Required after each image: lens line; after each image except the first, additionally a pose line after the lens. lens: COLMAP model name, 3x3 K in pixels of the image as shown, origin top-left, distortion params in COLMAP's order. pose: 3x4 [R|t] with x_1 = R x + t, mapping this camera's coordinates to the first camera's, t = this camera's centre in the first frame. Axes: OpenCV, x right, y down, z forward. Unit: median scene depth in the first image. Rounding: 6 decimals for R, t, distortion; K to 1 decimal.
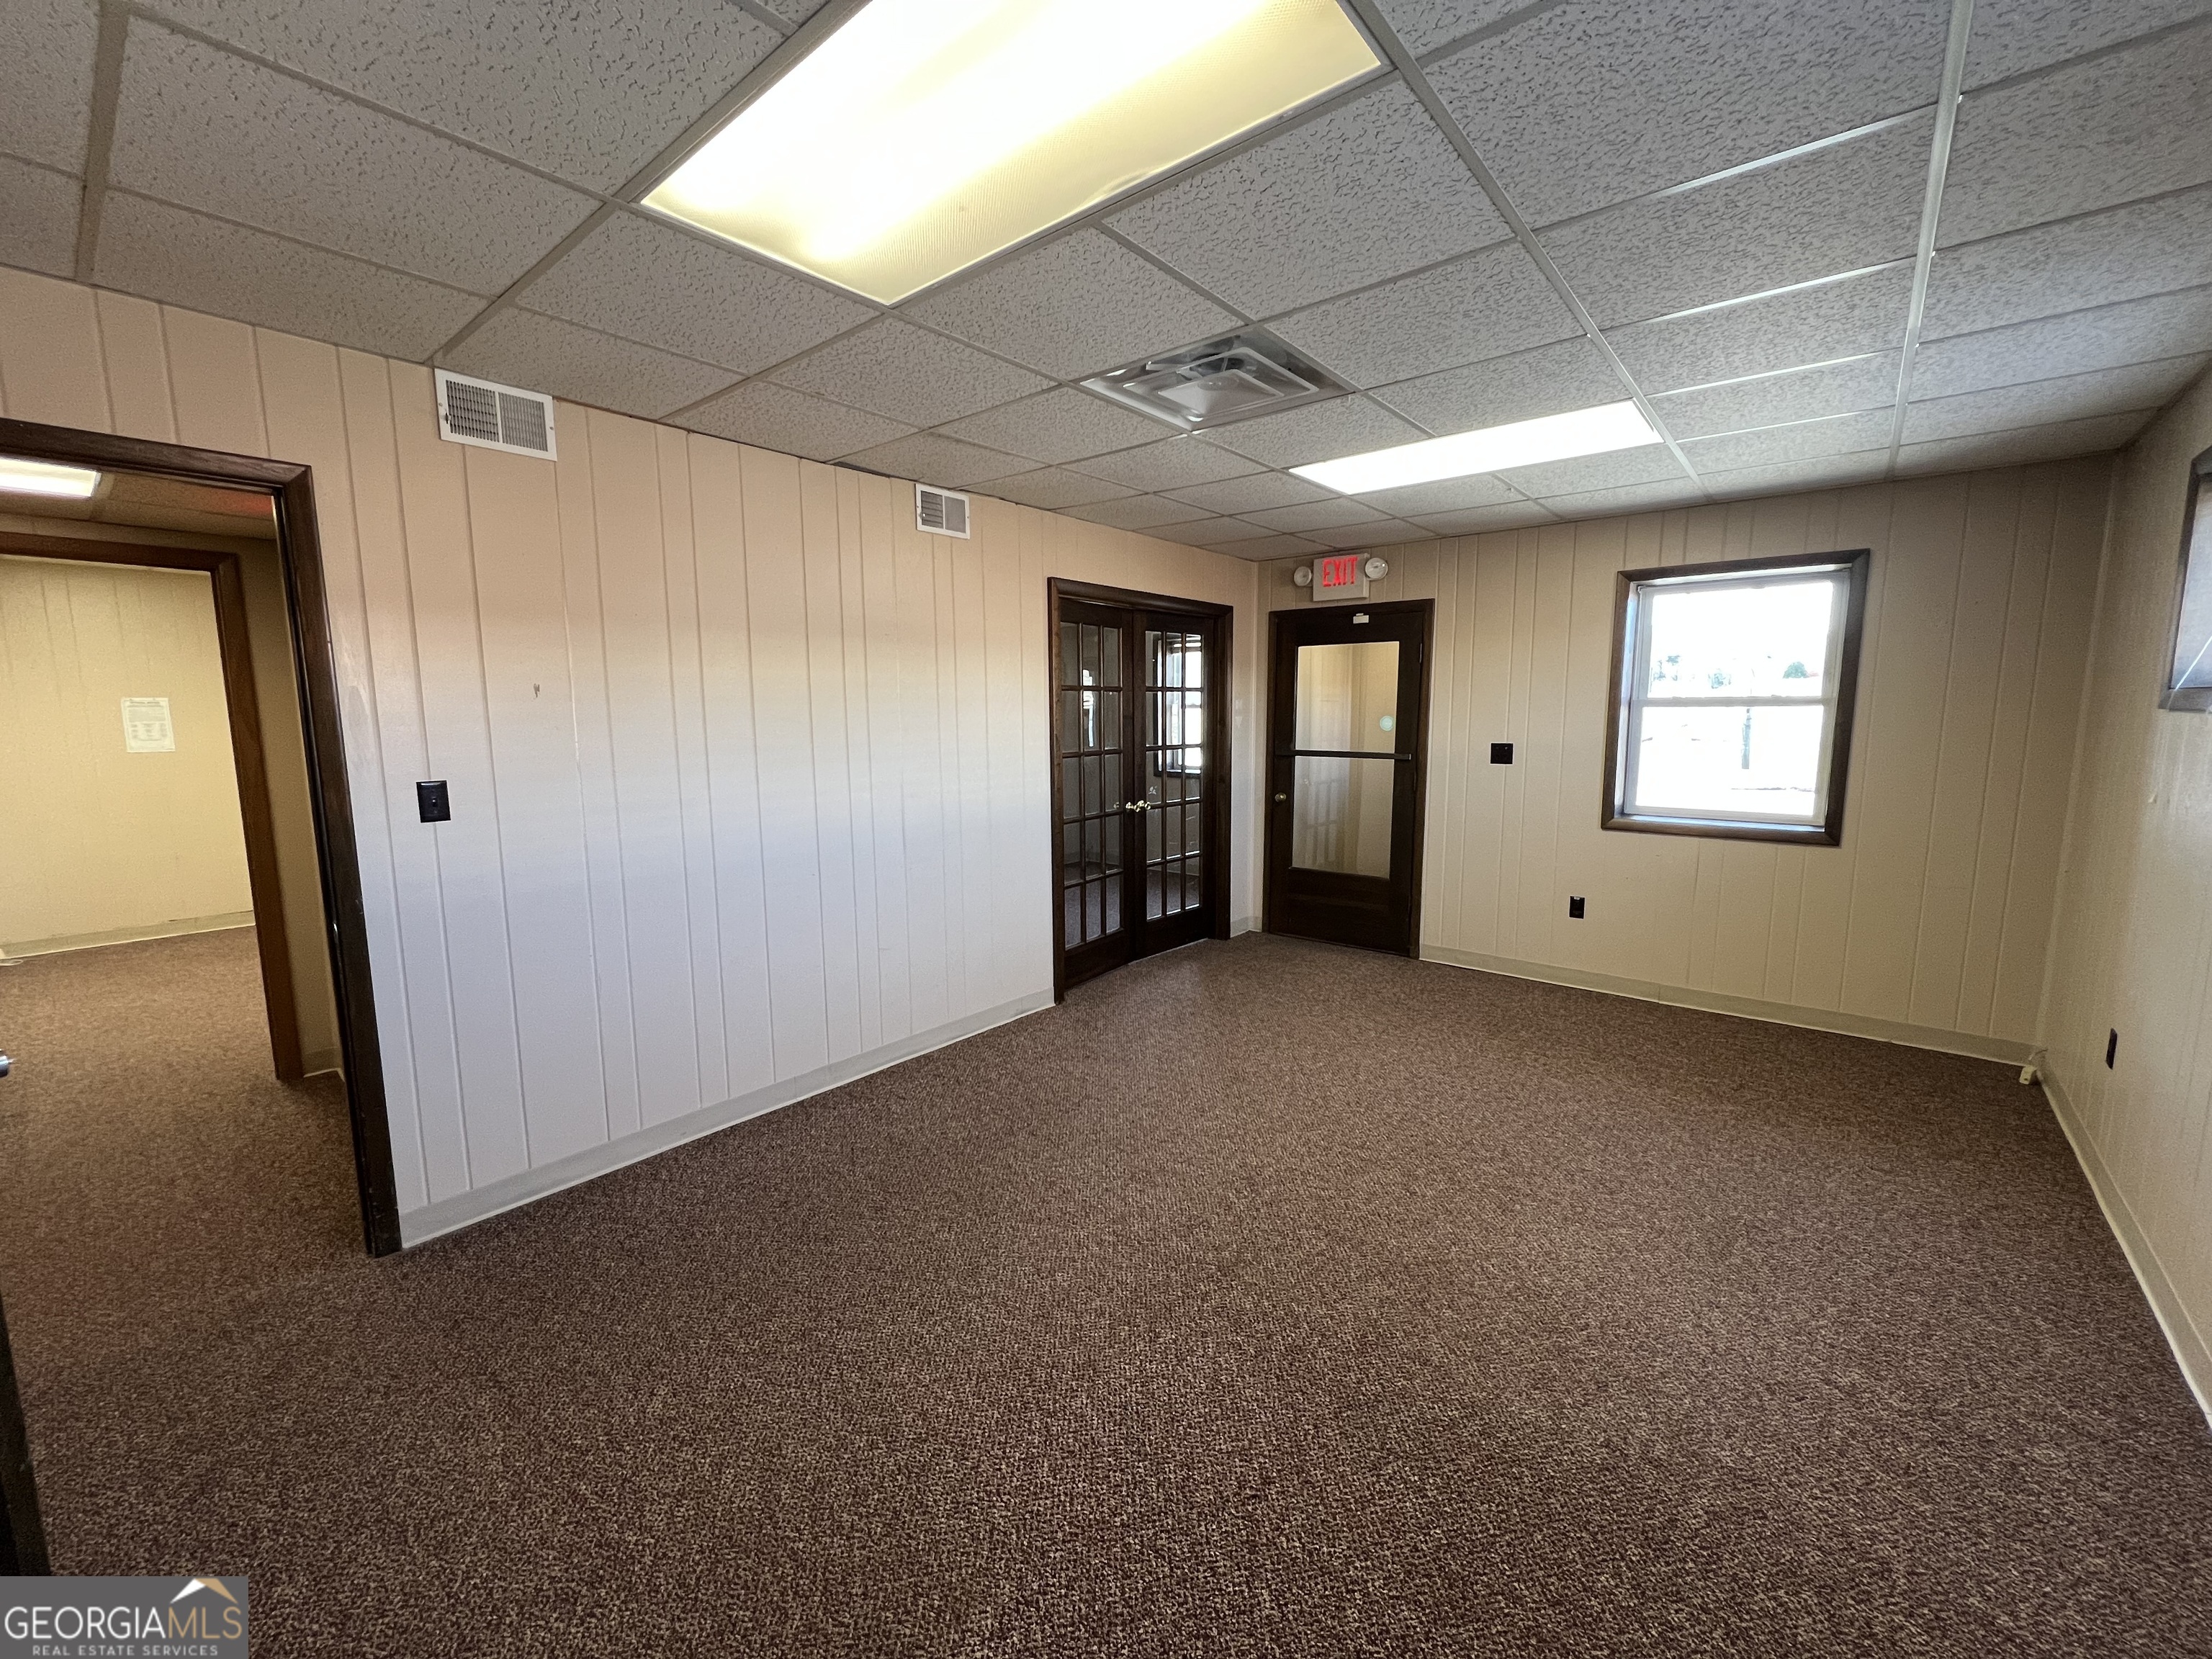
lens RADIAL K [[889.6, 0, 1101.0], [0, 889.6, 821.5], [0, 0, 1]] dist [-0.000135, 0.000616]
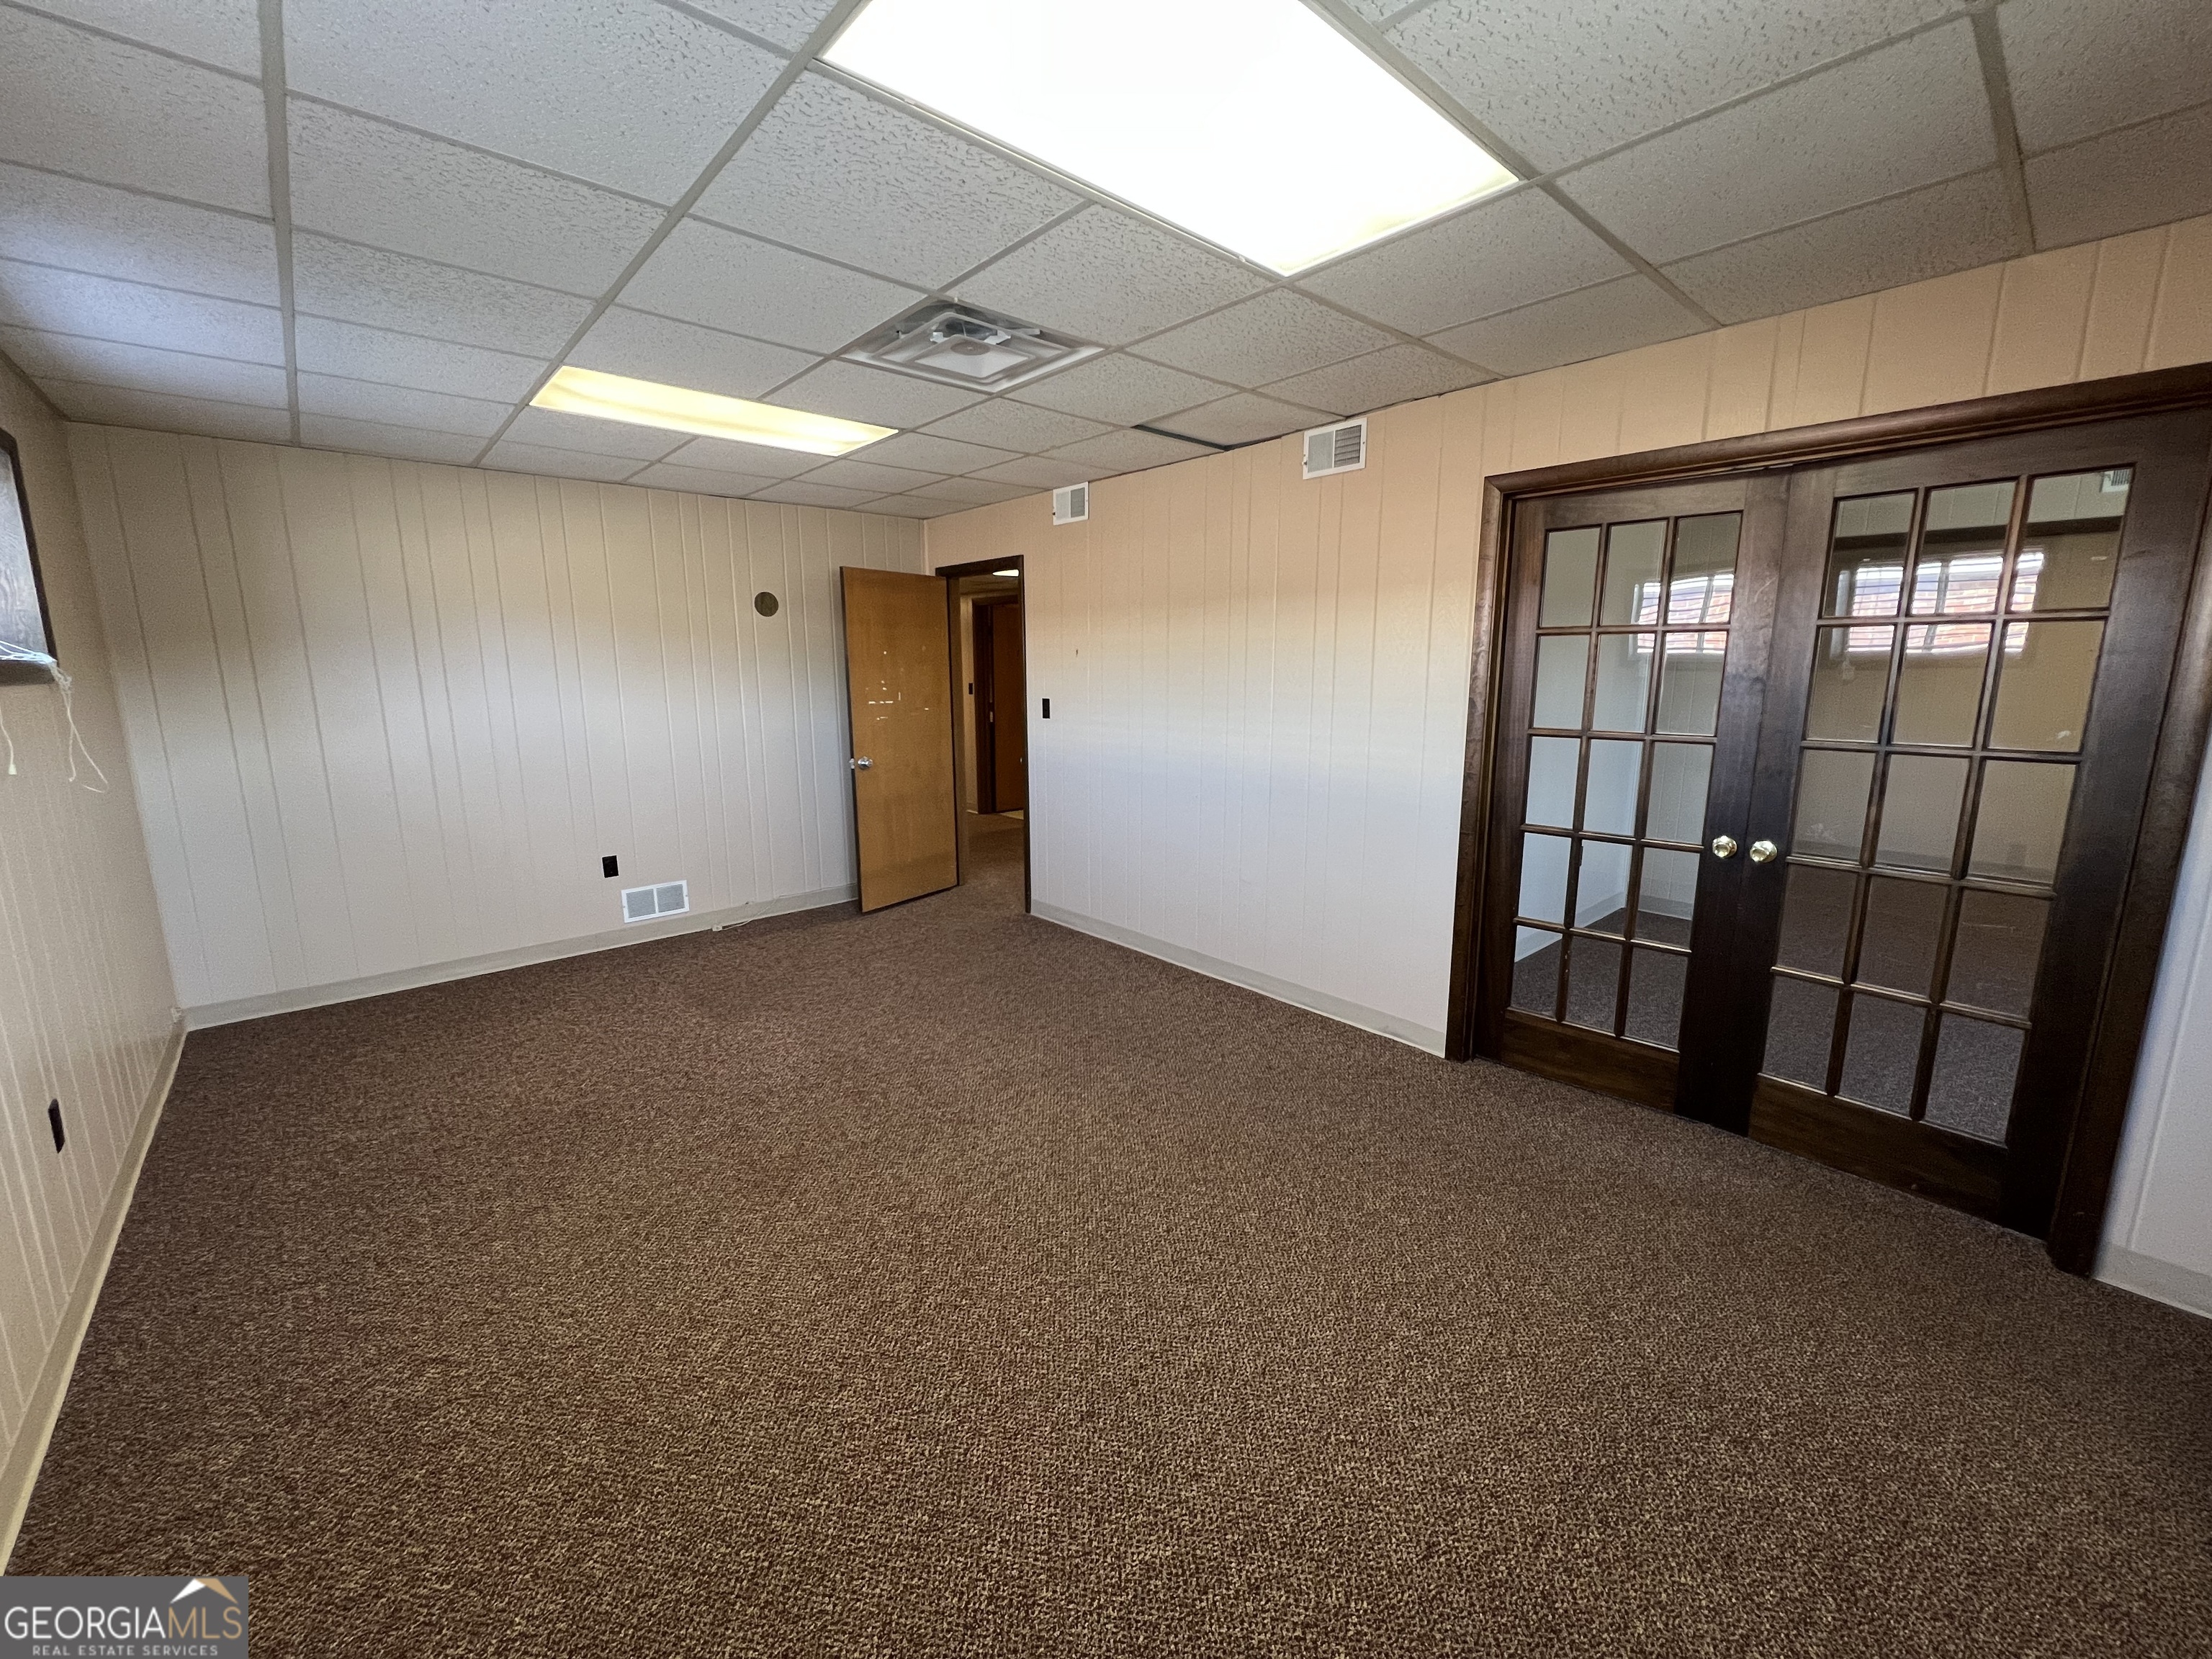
lens RADIAL K [[889.6, 0, 1101.0], [0, 889.6, 821.5], [0, 0, 1]] dist [-0.000135, 0.000616]
pose [[-0.151797, 0.181138, -0.971672, 0.917822], [-0.118948, 0.972572, 0.199888, -0.140190], [0.981228, 0.145921, -0.126088, 1.032635]]
